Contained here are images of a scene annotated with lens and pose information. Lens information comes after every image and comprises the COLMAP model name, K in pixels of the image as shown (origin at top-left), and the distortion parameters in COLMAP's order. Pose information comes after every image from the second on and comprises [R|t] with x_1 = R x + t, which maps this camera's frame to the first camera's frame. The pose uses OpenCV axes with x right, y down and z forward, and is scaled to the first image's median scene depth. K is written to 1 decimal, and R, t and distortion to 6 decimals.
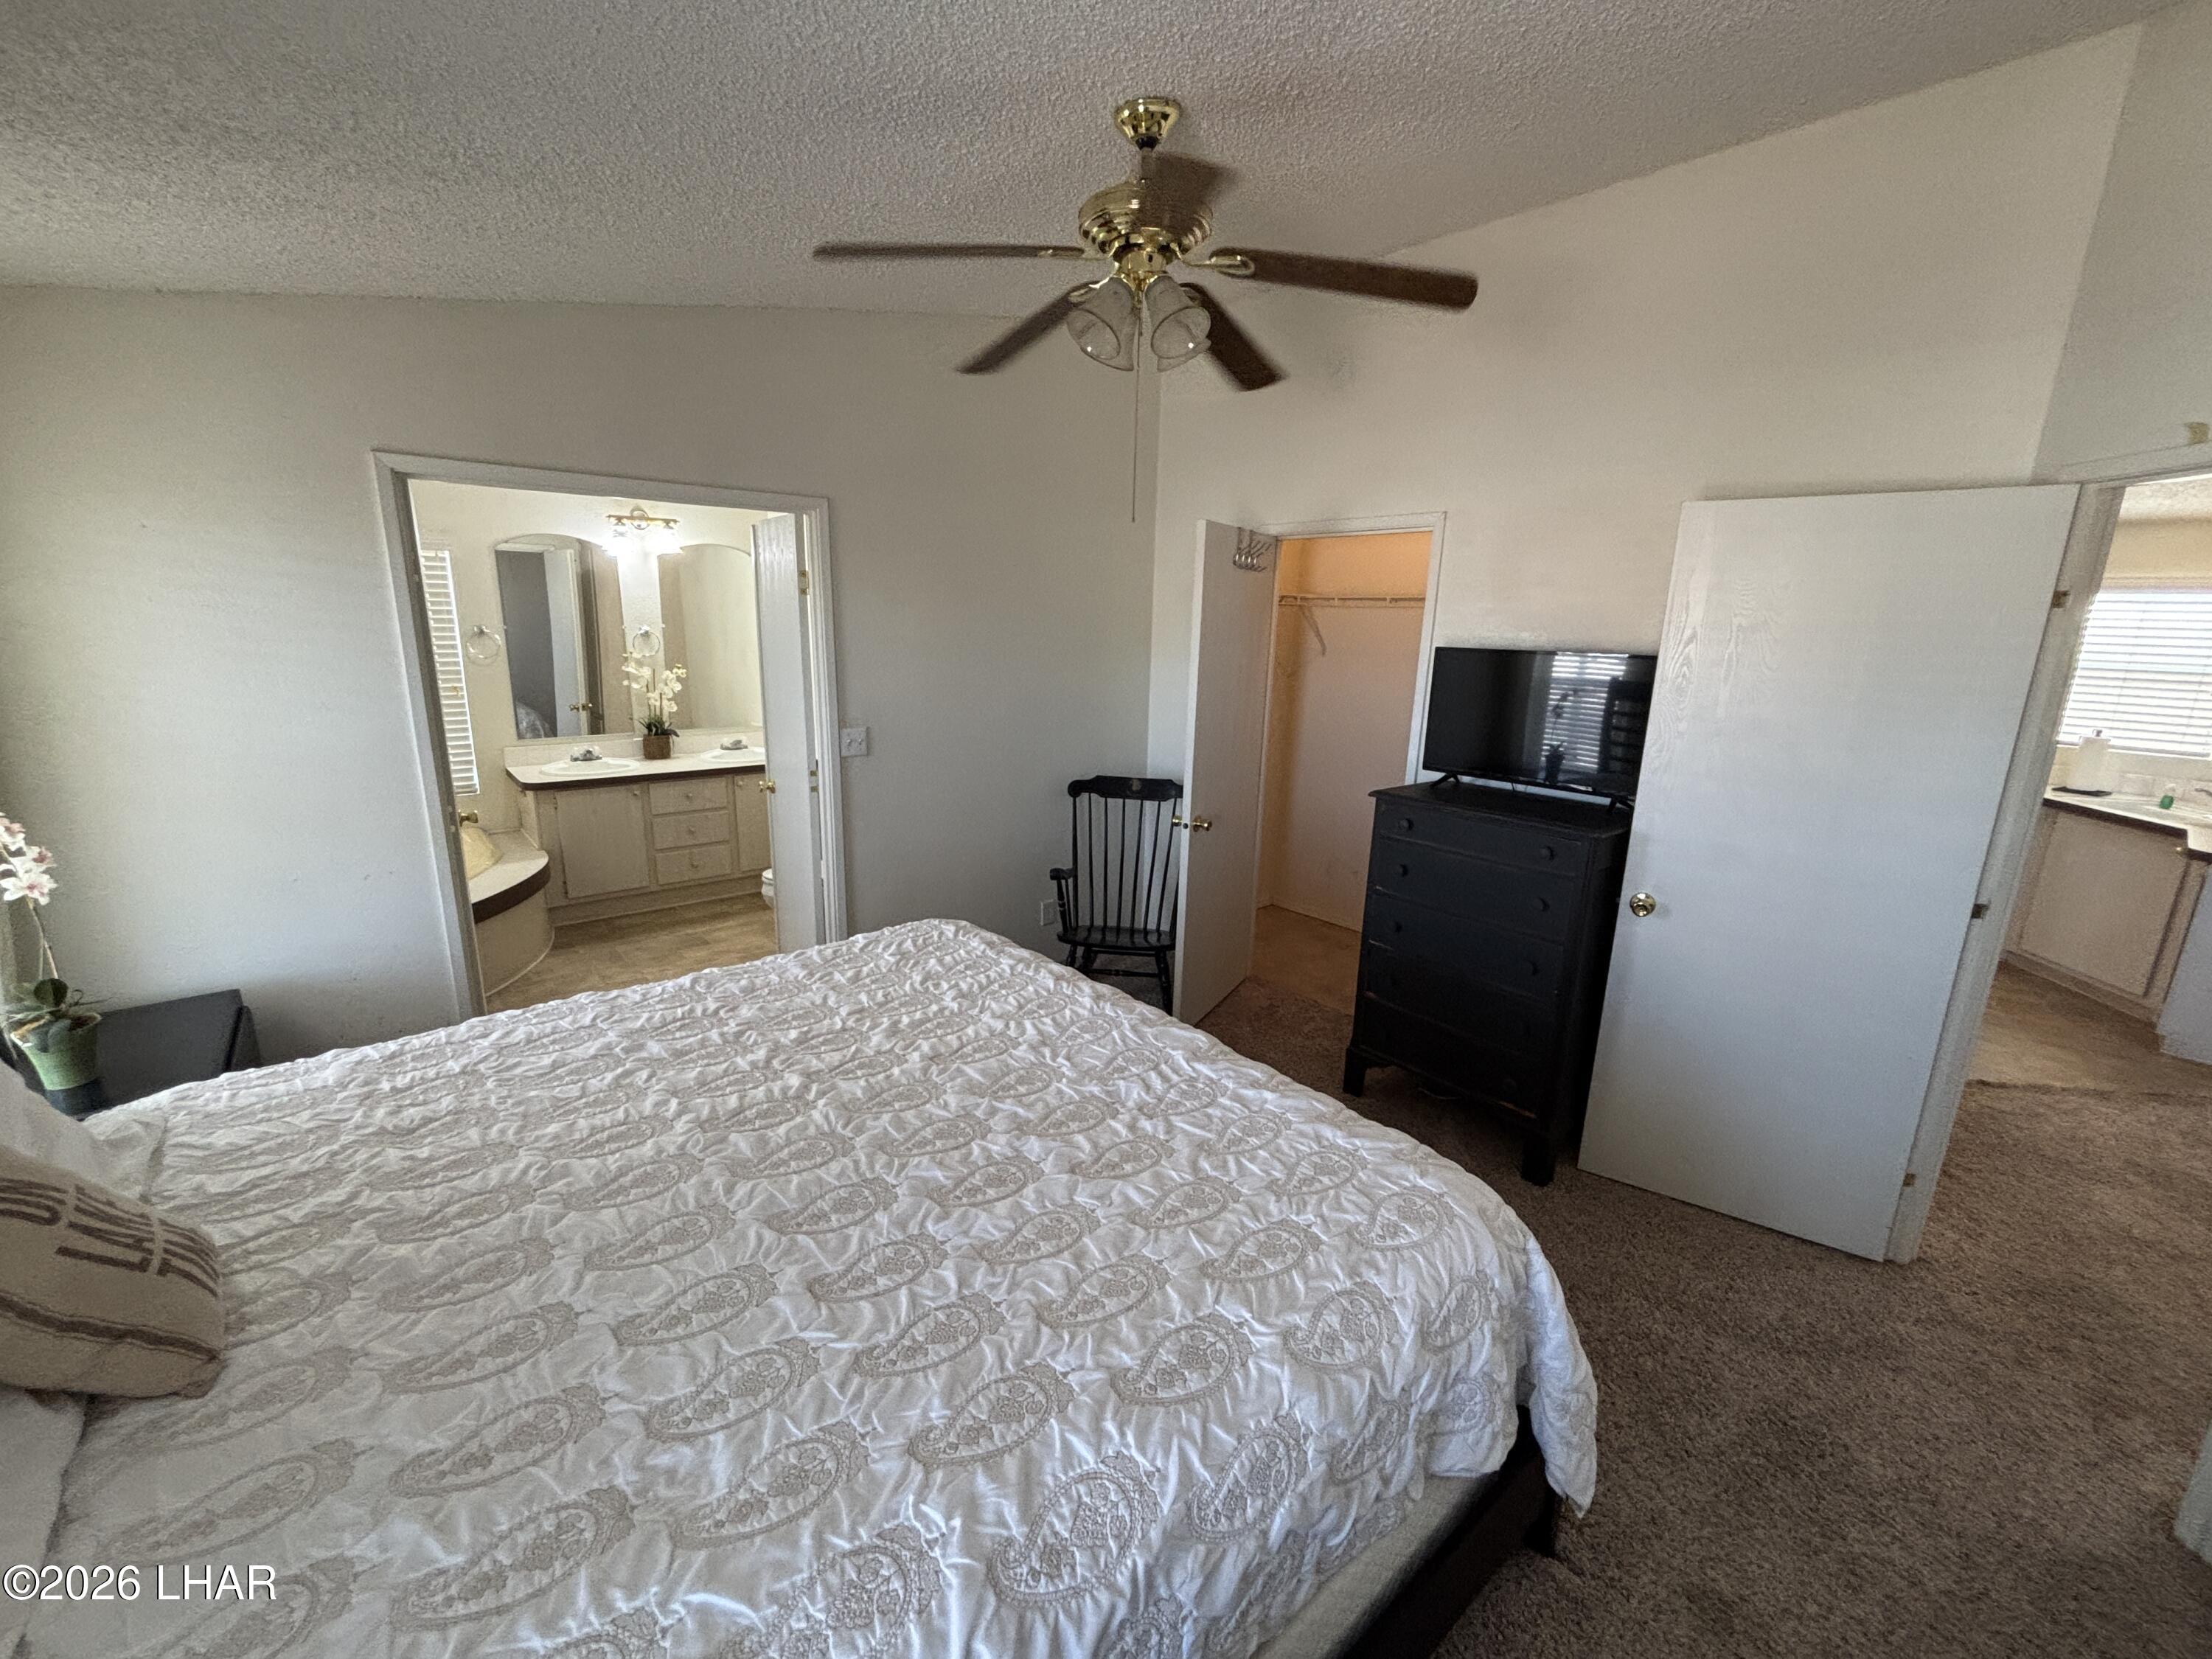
lens RADIAL K [[903.8, 0, 1096.6], [0, 903.8, 824.7], [0, 0, 1]] dist [-0.000426, 0.000315]
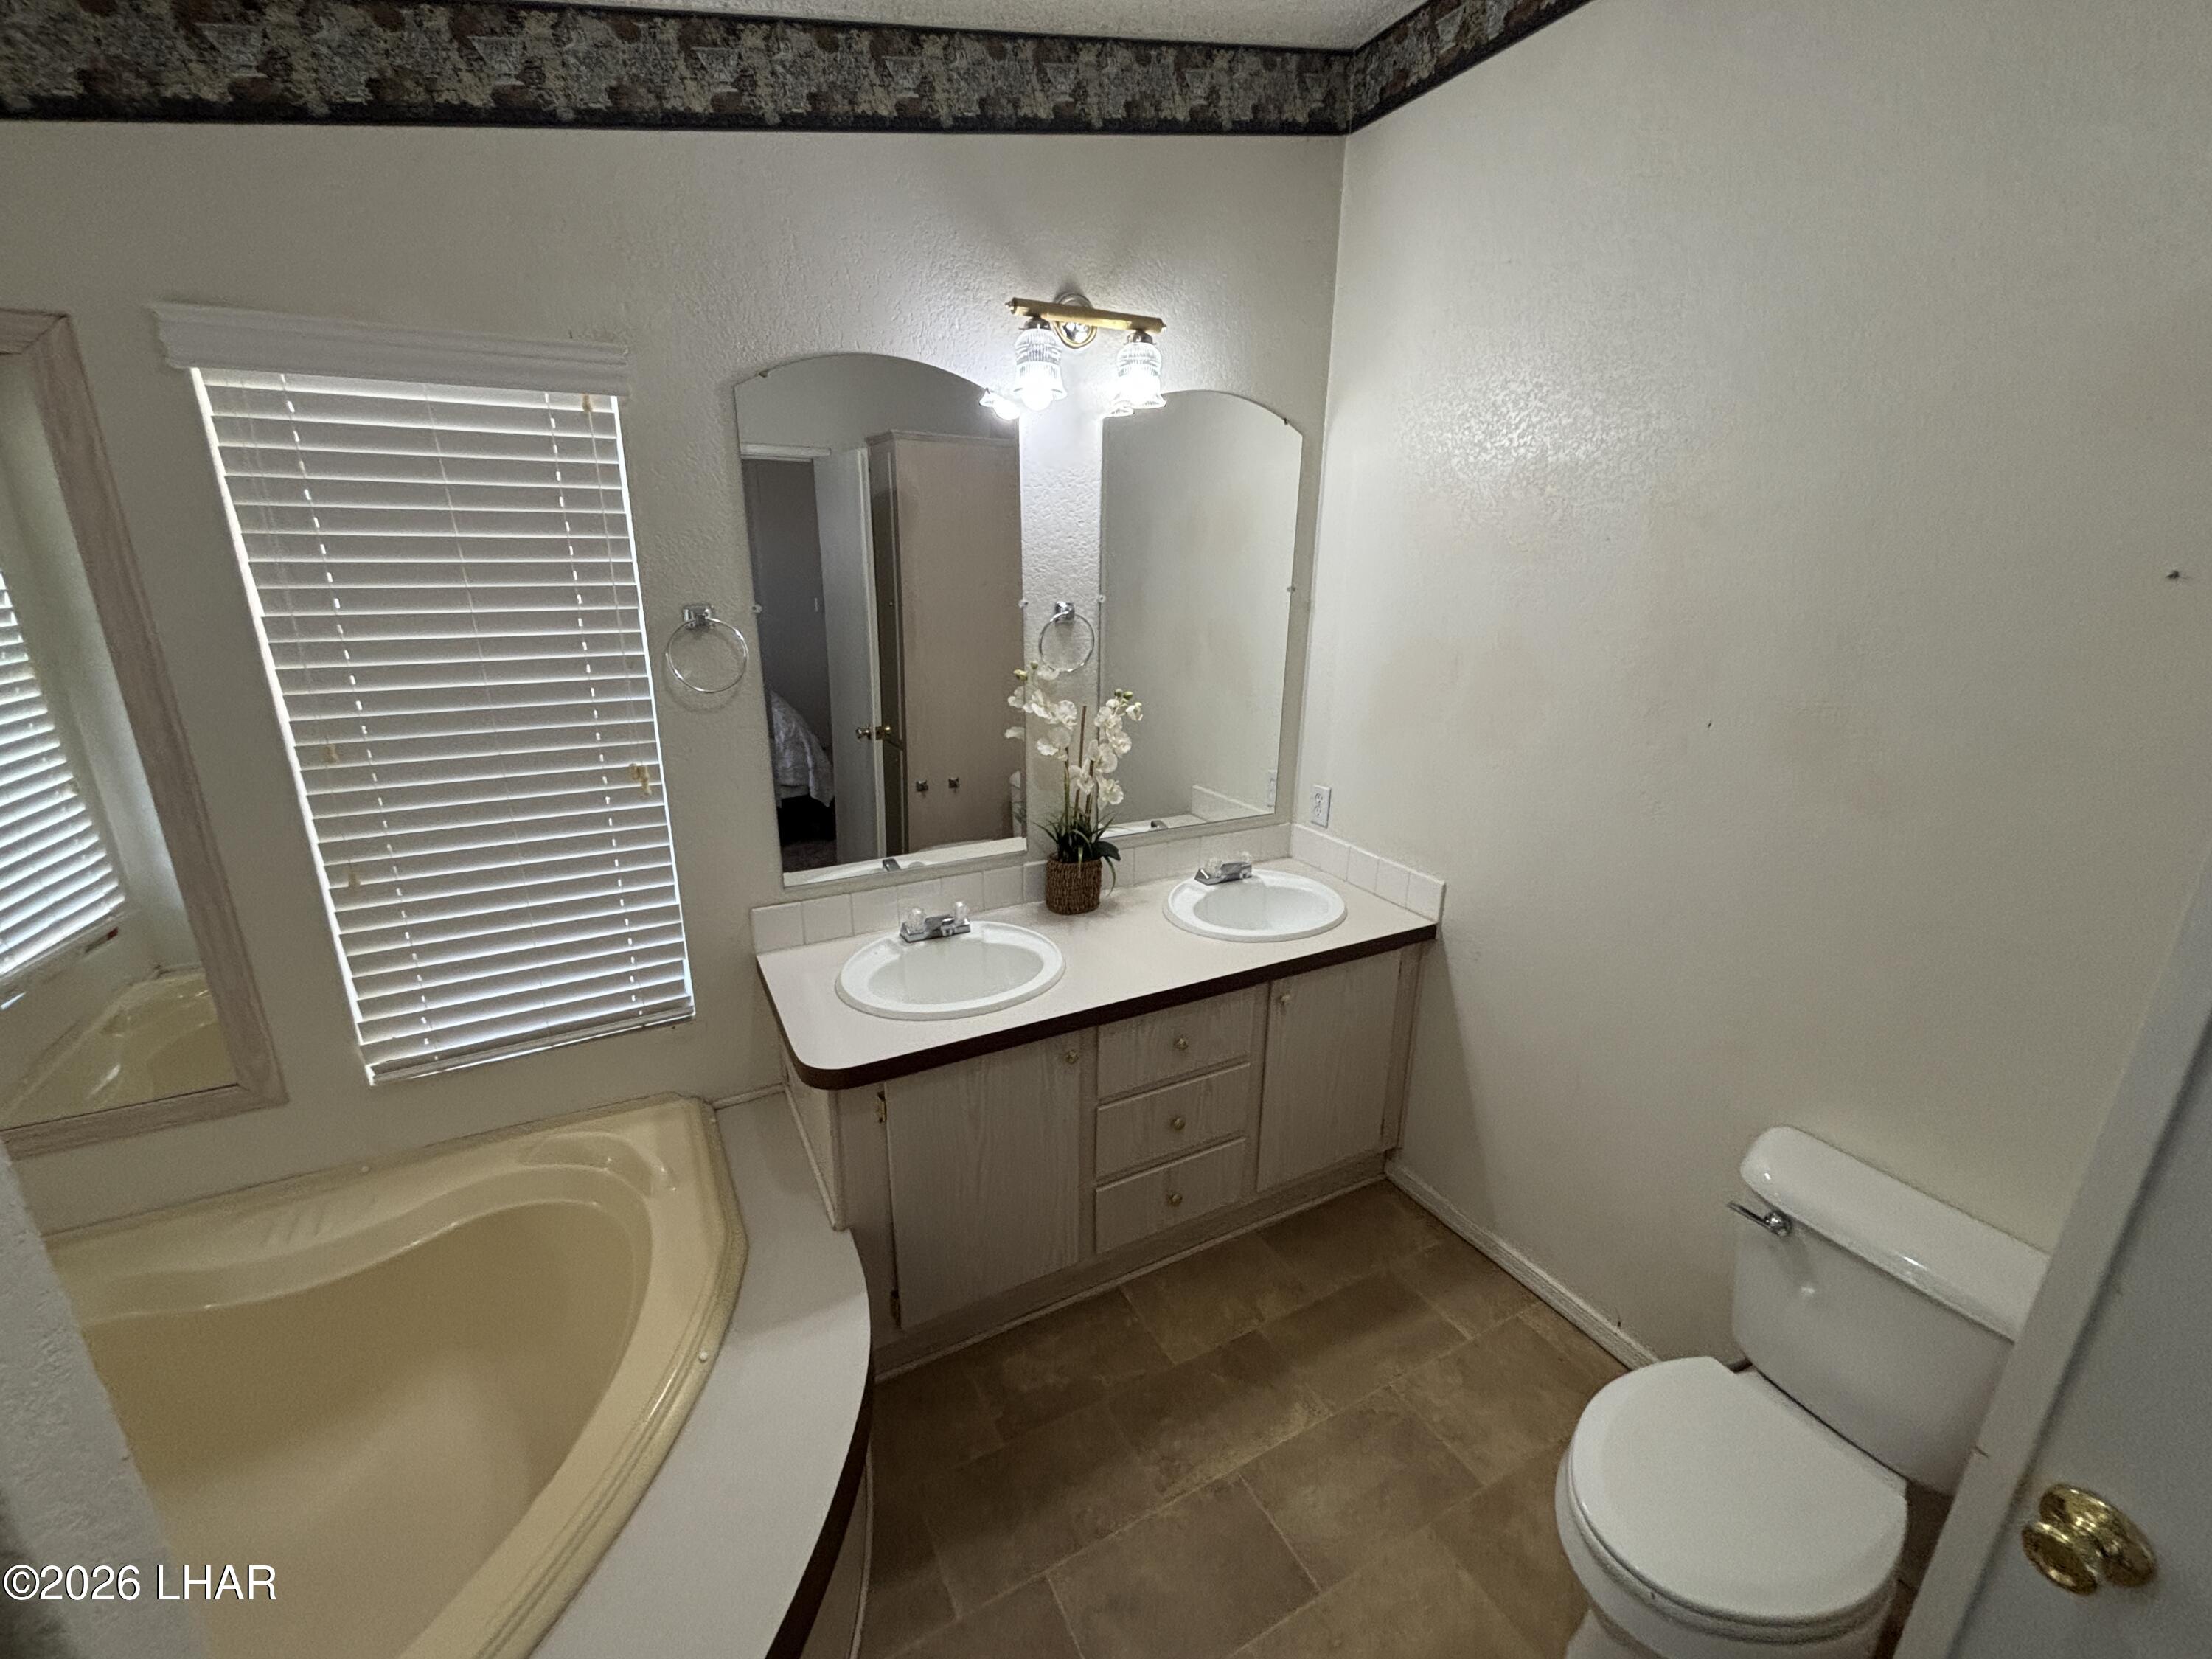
lens RADIAL K [[903.8, 0, 1109.3], [0, 903.8, 840.1], [0, 0, 1]] dist [-0.000426, 0.000315]
pose [[0.977782, 0.048578, -0.203919, -0.434781], [-0.034534, 0.996816, 0.071871, -0.156671], [0.206761, -0.063232, 0.976346, 0.663623]]
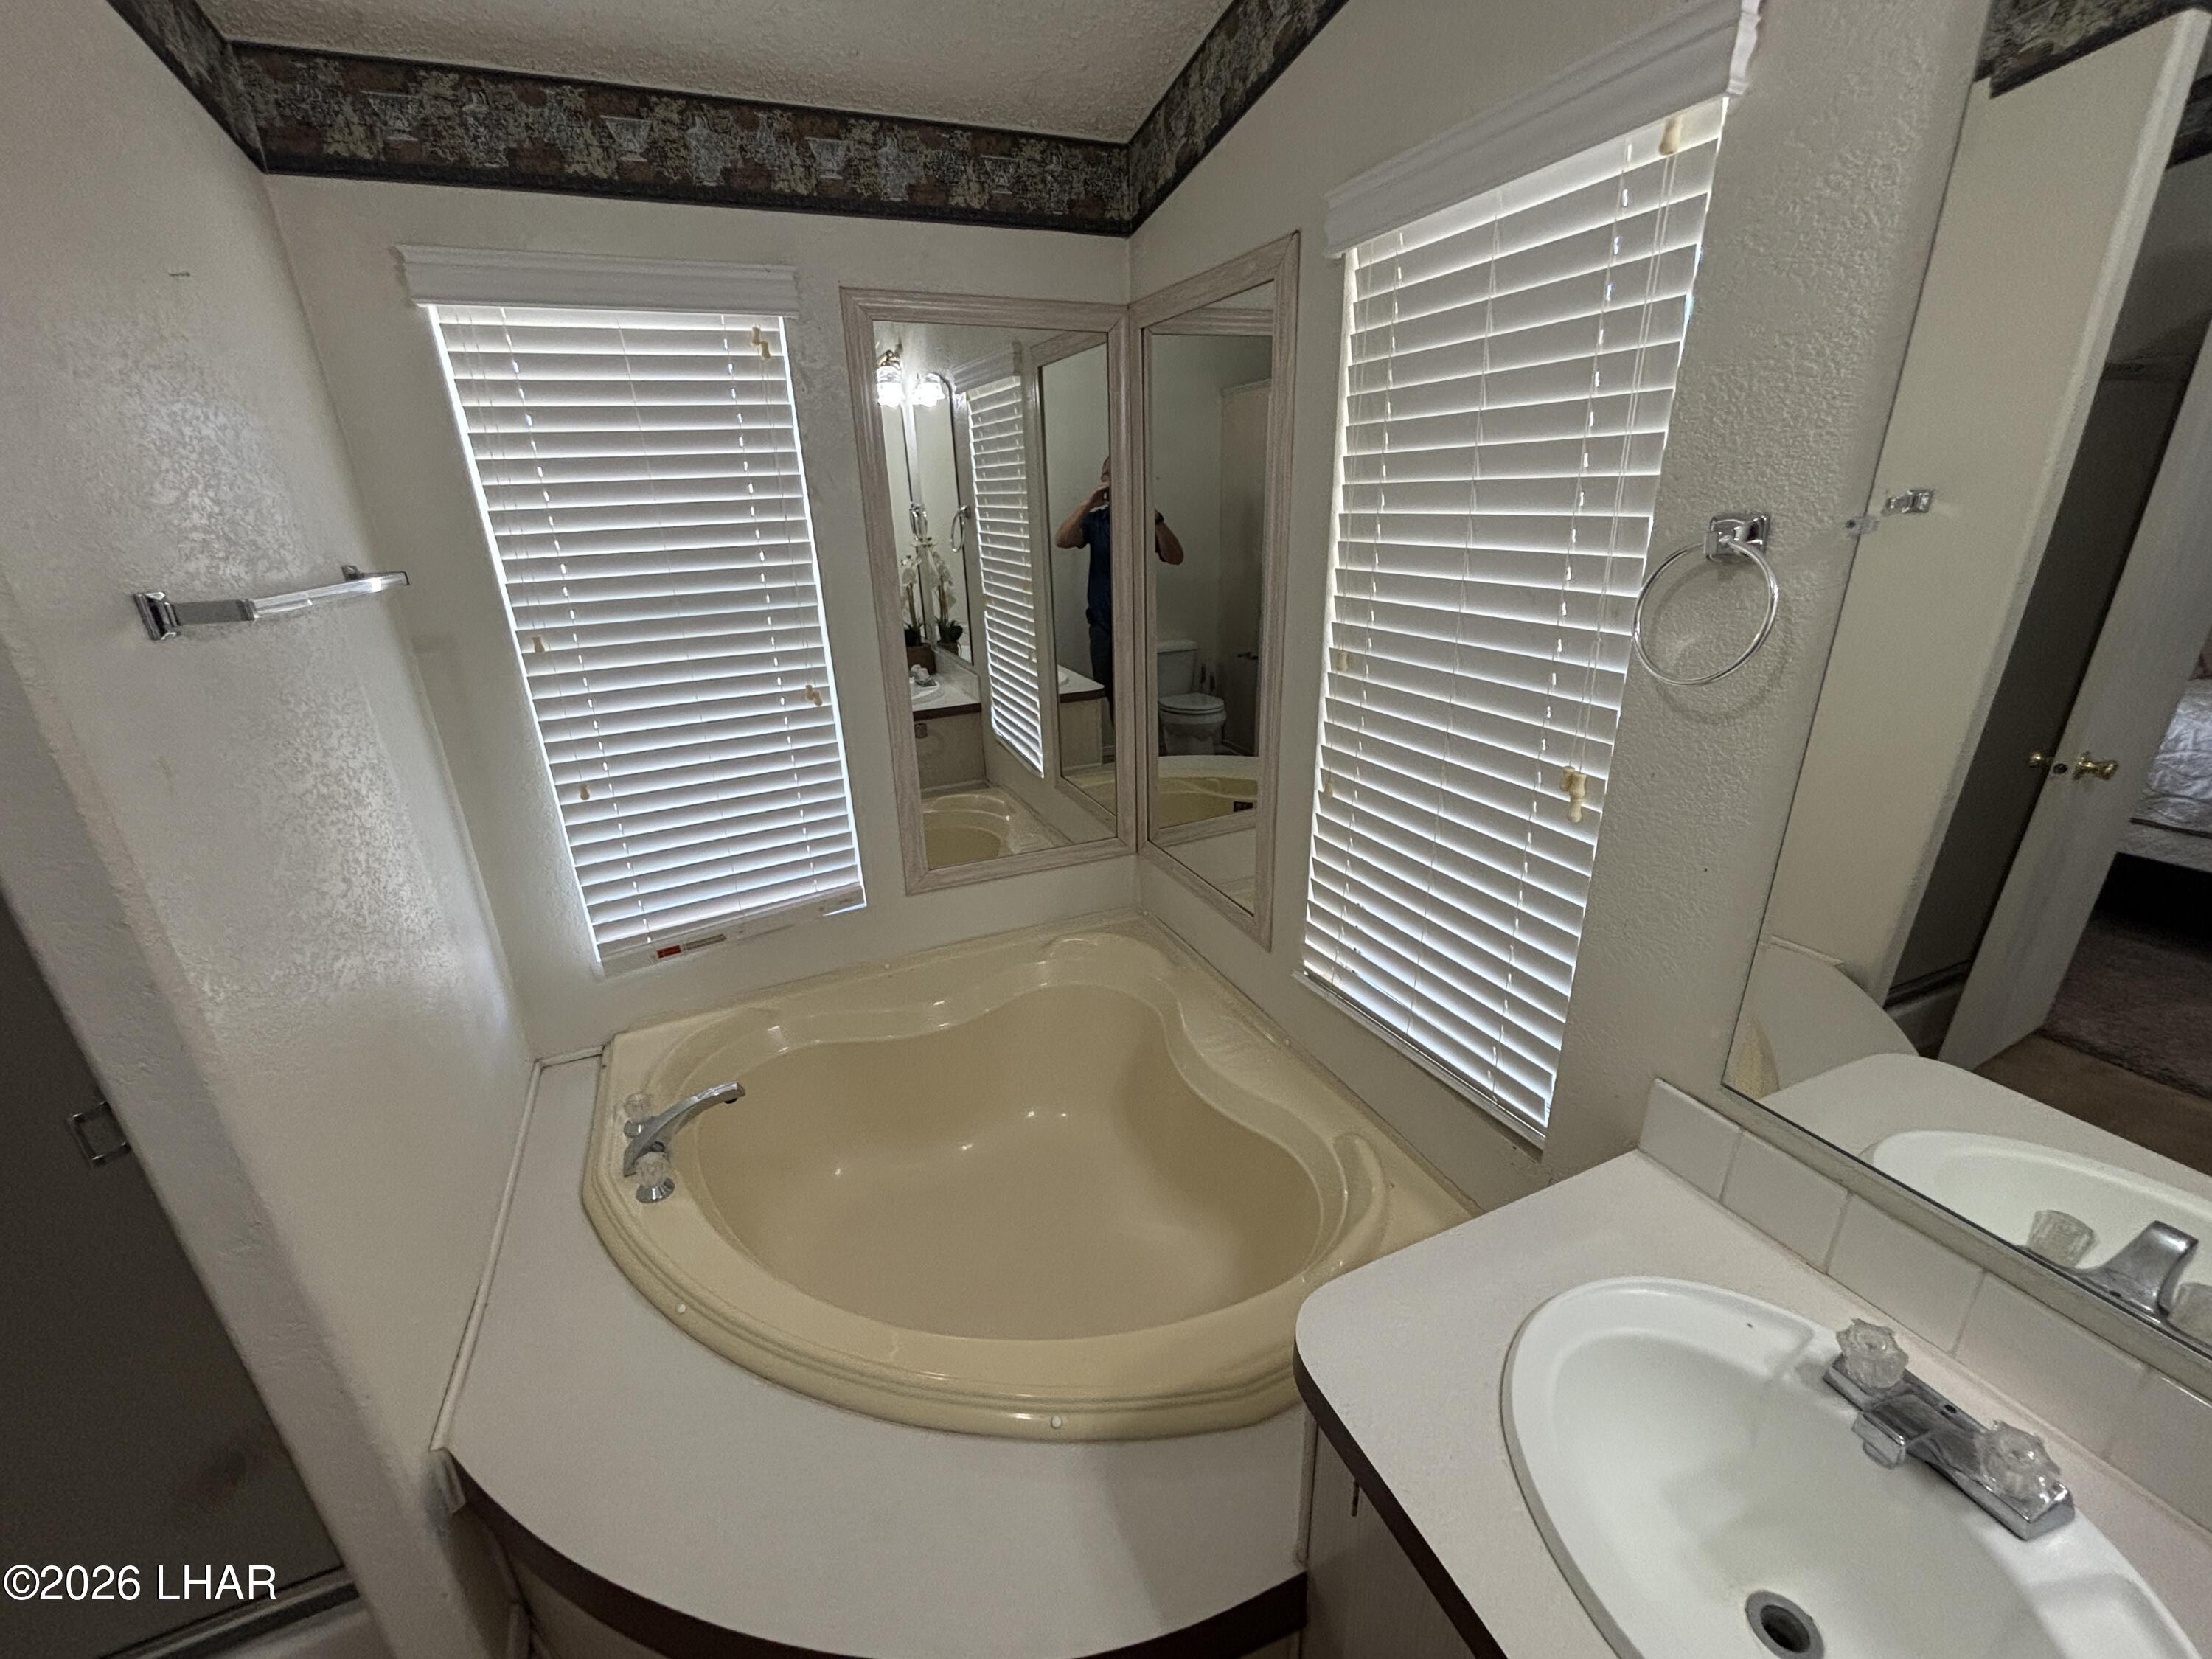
lens RADIAL K [[903.8, 0, 1051.3], [0, 903.8, 822.4], [0, 0, 1]] dist [-0.000426, 0.000315]
pose [[-0.308437, 0.324338, -0.894243, -0.447842], [-0.186387, 0.901248, 0.391166, -0.210468], [0.932806, 0.287326, -0.217526, 0.928842]]
